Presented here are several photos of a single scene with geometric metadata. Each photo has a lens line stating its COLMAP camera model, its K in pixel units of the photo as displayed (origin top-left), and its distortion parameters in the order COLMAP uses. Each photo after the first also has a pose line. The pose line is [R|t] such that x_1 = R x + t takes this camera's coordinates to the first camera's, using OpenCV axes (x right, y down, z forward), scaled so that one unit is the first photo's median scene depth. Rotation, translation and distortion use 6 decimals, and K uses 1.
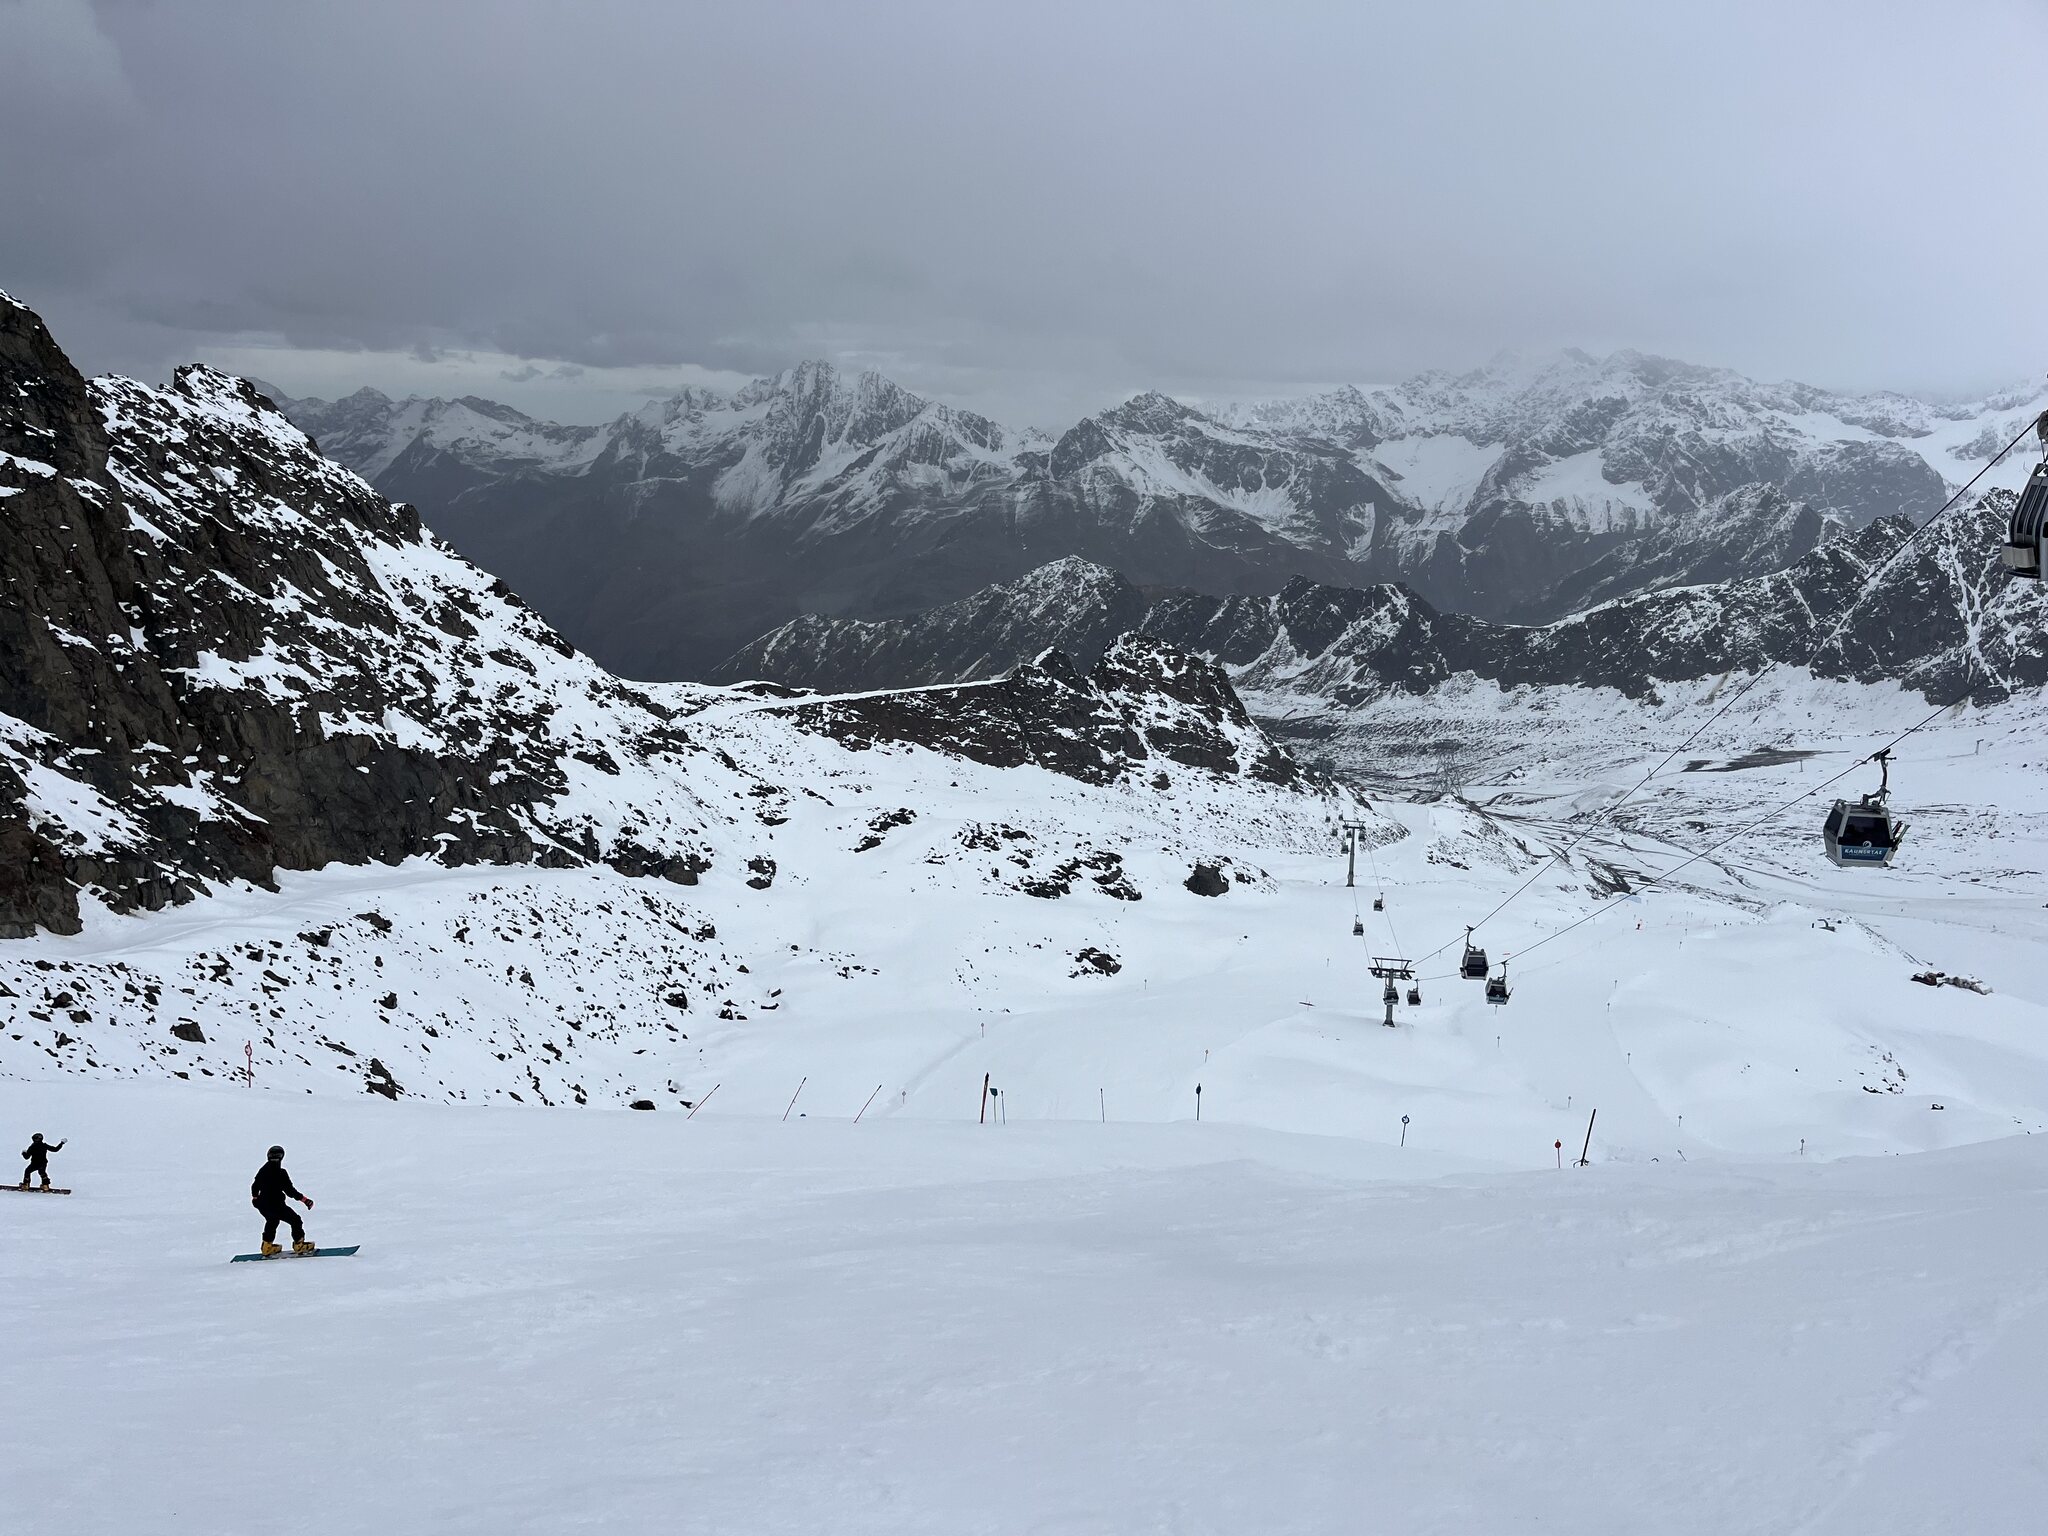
lens RADIAL K [[1548.8, 0, 1041.9], [0, 1548.8, 785.7], [0, 0, 1]] dist [0.035478, -0.054207]
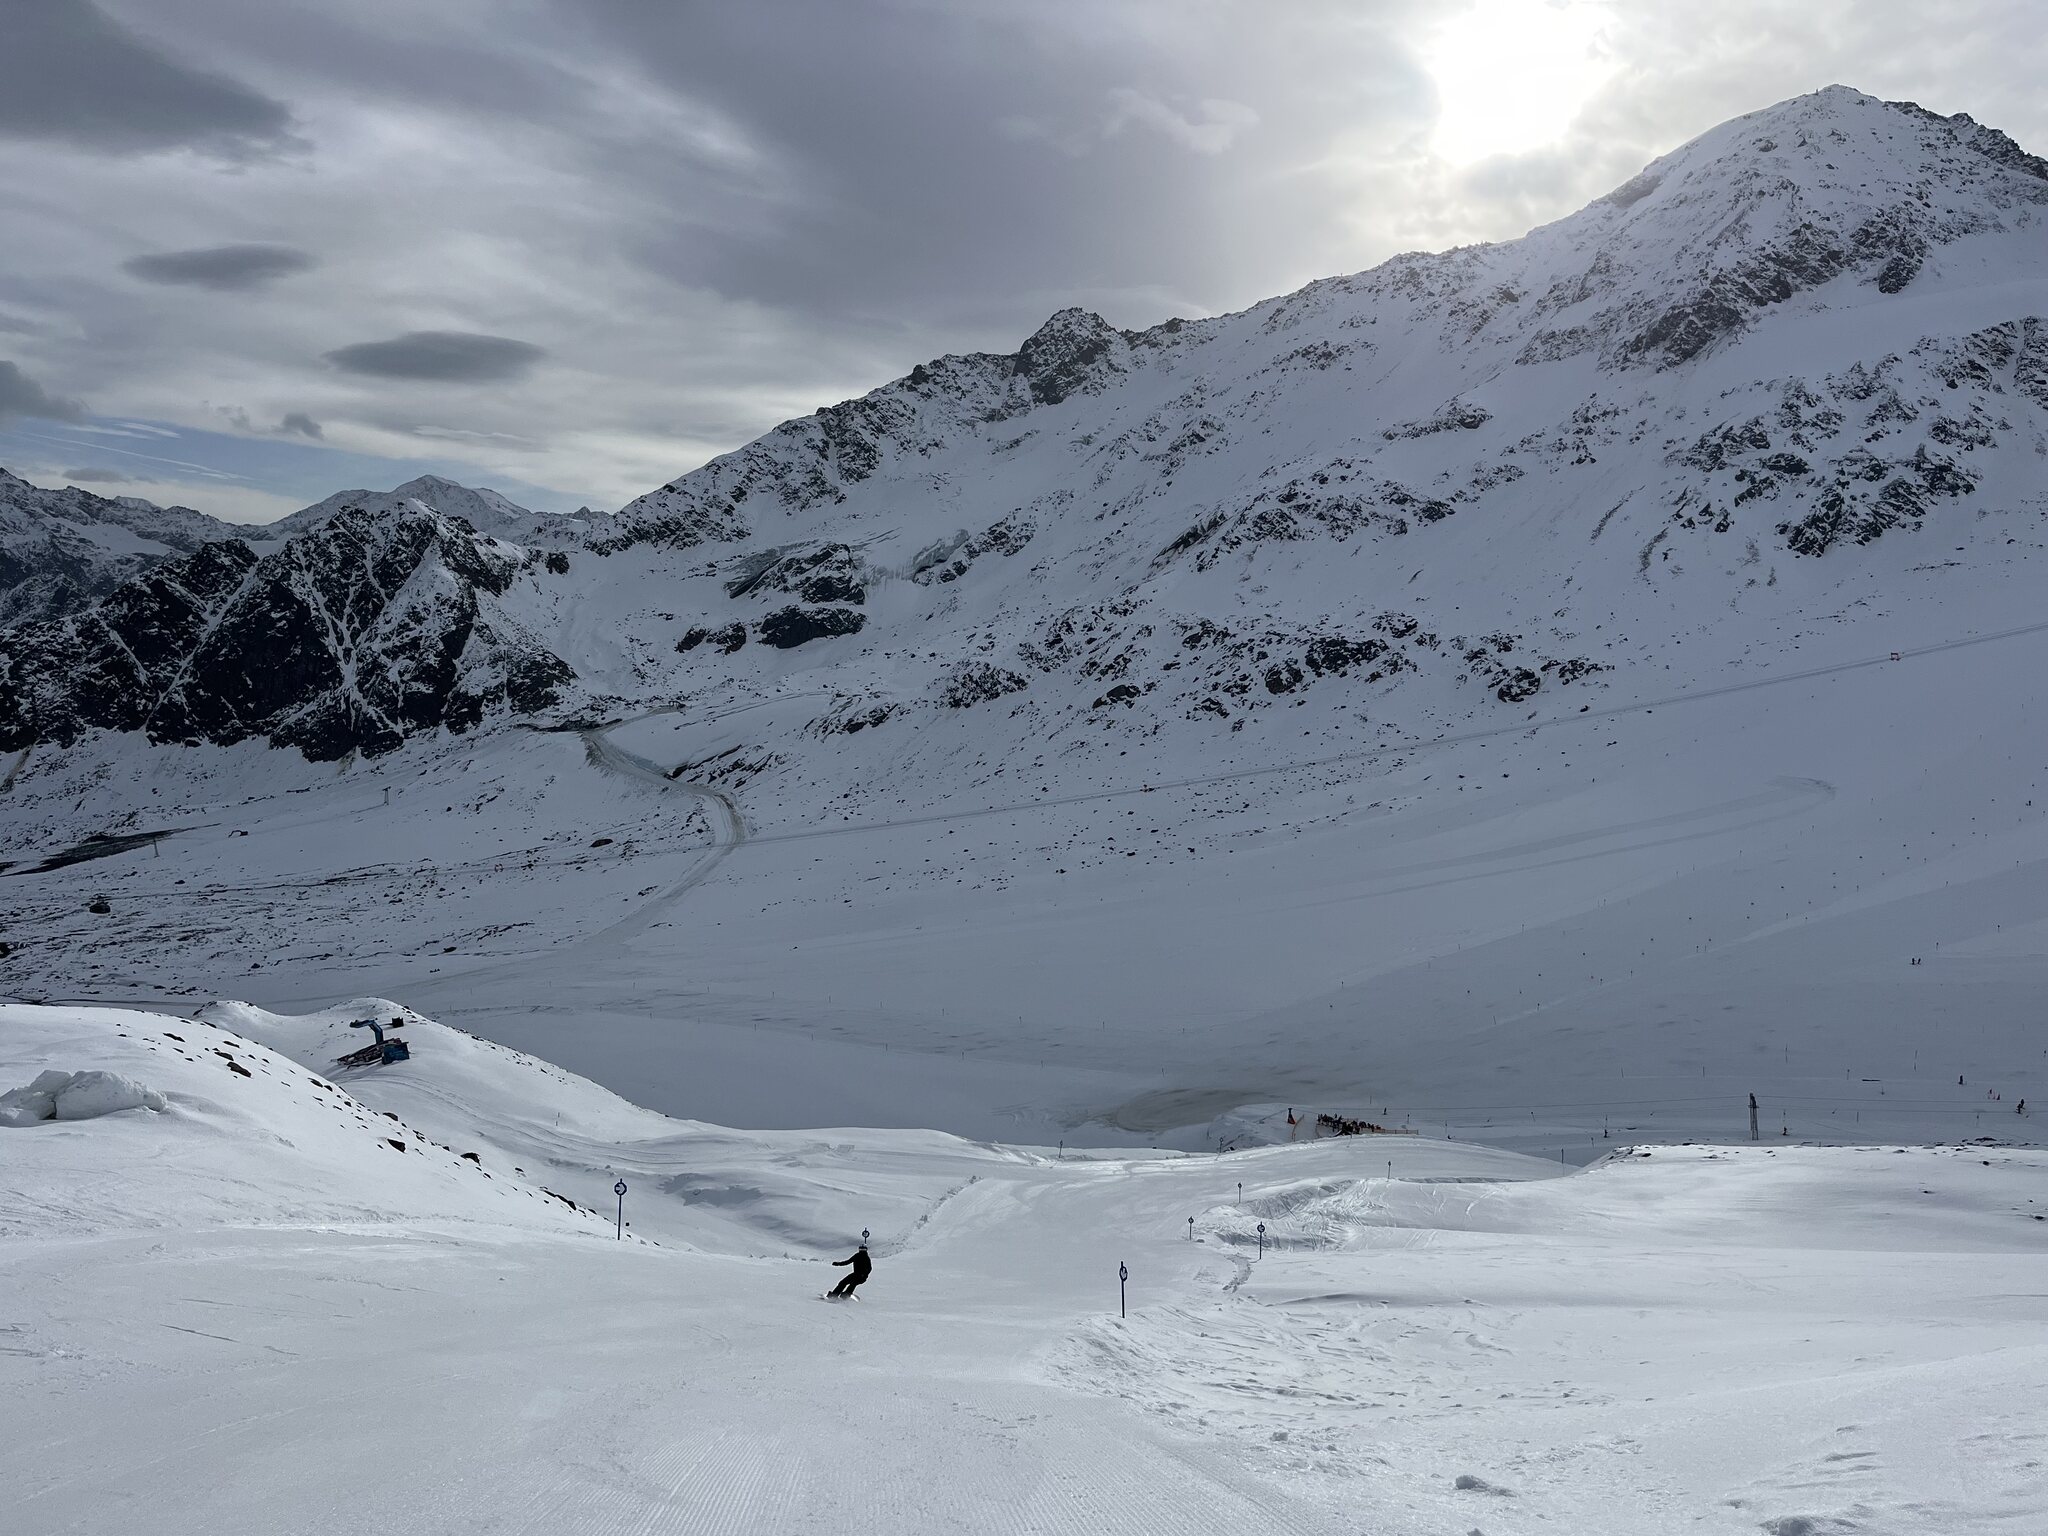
lens RADIAL K [[1548.8, 0, 1035.6], [0, 1548.8, 775.7], [0, 0, 1]] dist [0.035478, -0.054207]
pose [[0.552970, -0.064560, 0.830696, 0.106641], [0.142318, 0.989660, -0.017823, 0.019459], [-0.820957, 0.128079, 0.556440, 0.235986]]
